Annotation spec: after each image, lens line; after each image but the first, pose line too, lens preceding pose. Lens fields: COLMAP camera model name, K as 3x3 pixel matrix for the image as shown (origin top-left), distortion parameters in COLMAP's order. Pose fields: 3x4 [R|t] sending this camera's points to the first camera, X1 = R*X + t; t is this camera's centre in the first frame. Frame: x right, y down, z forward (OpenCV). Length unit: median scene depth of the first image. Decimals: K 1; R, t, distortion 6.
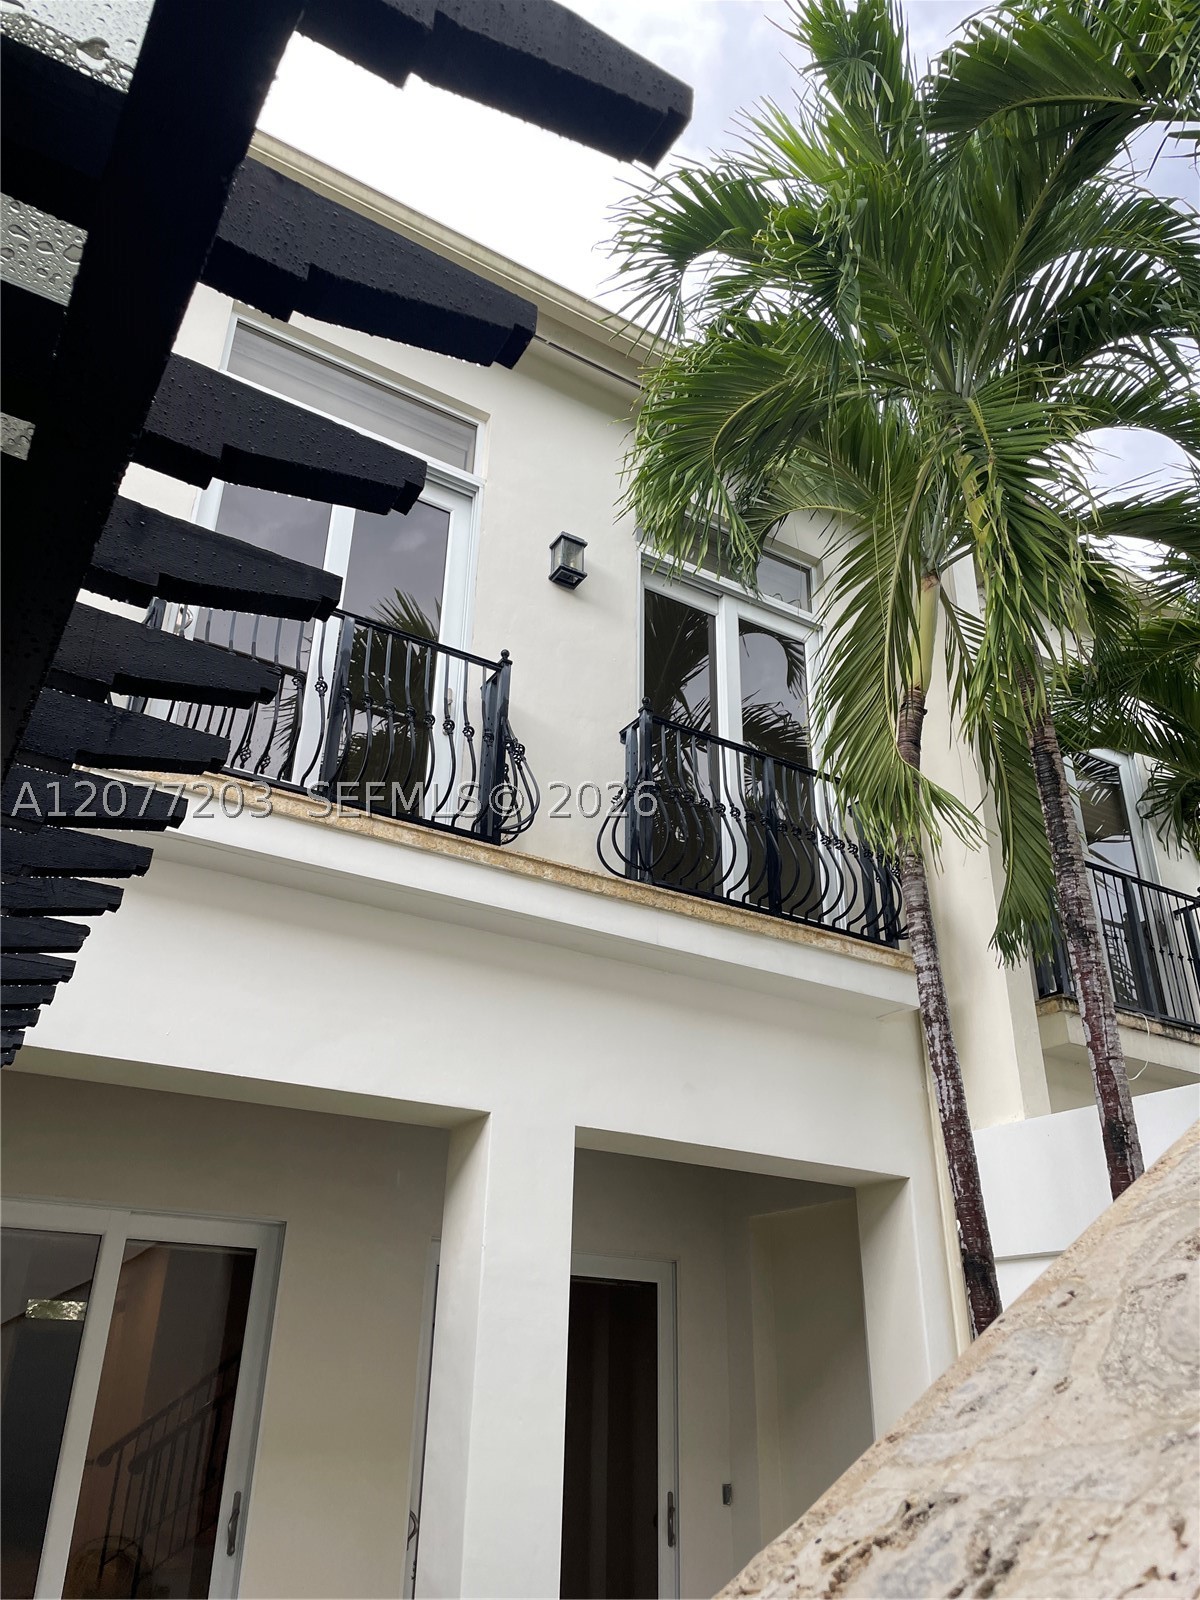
lens RADIAL K [[1215.2, 0, 600.0], [0, 1215.2, 800.0], [0, 0, 1]] dist [0.054469, -0.003475]
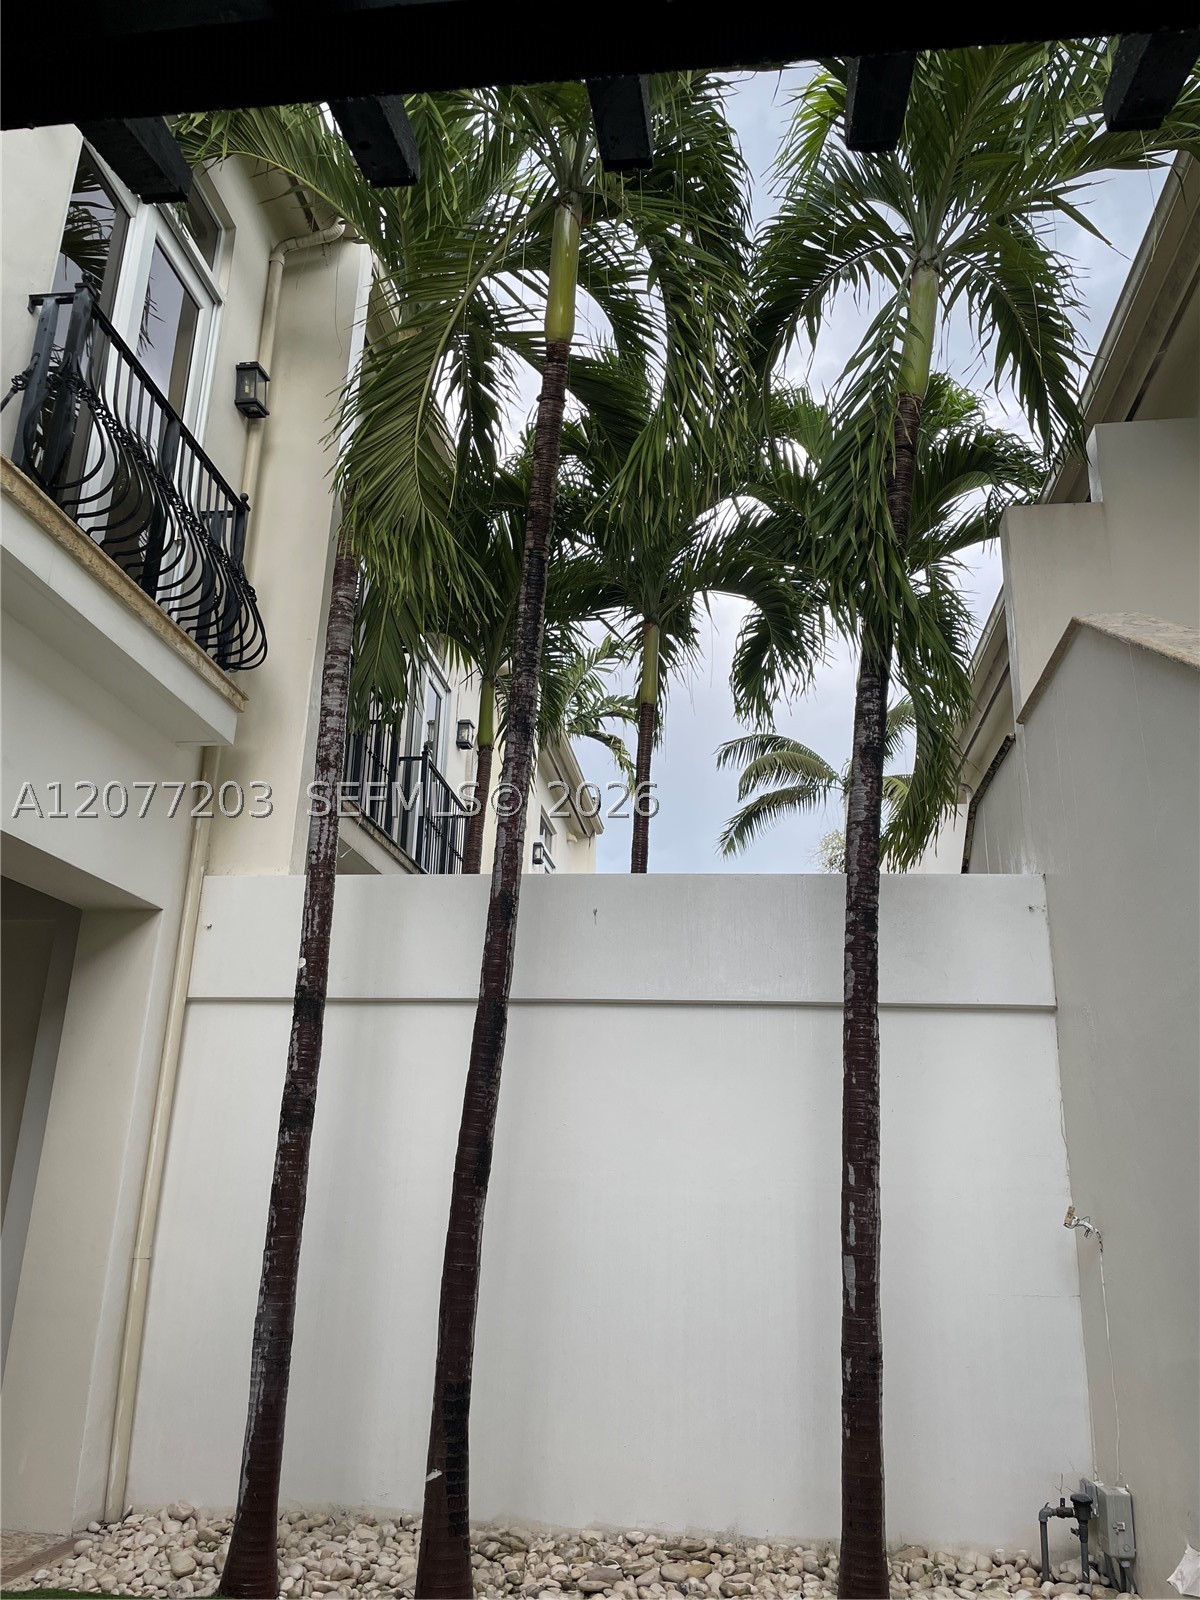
lens RADIAL K [[1215.2, 0, 600.0], [0, 1215.2, 800.0], [0, 0, 1]] dist [0.054469, -0.003475]
pose [[0.626028, 0.245693, 0.740083, -0.266656], [-0.369872, 0.929072, 0.004436, 0.105743], [-0.686501, -0.276513, 0.672500, 0.163222]]
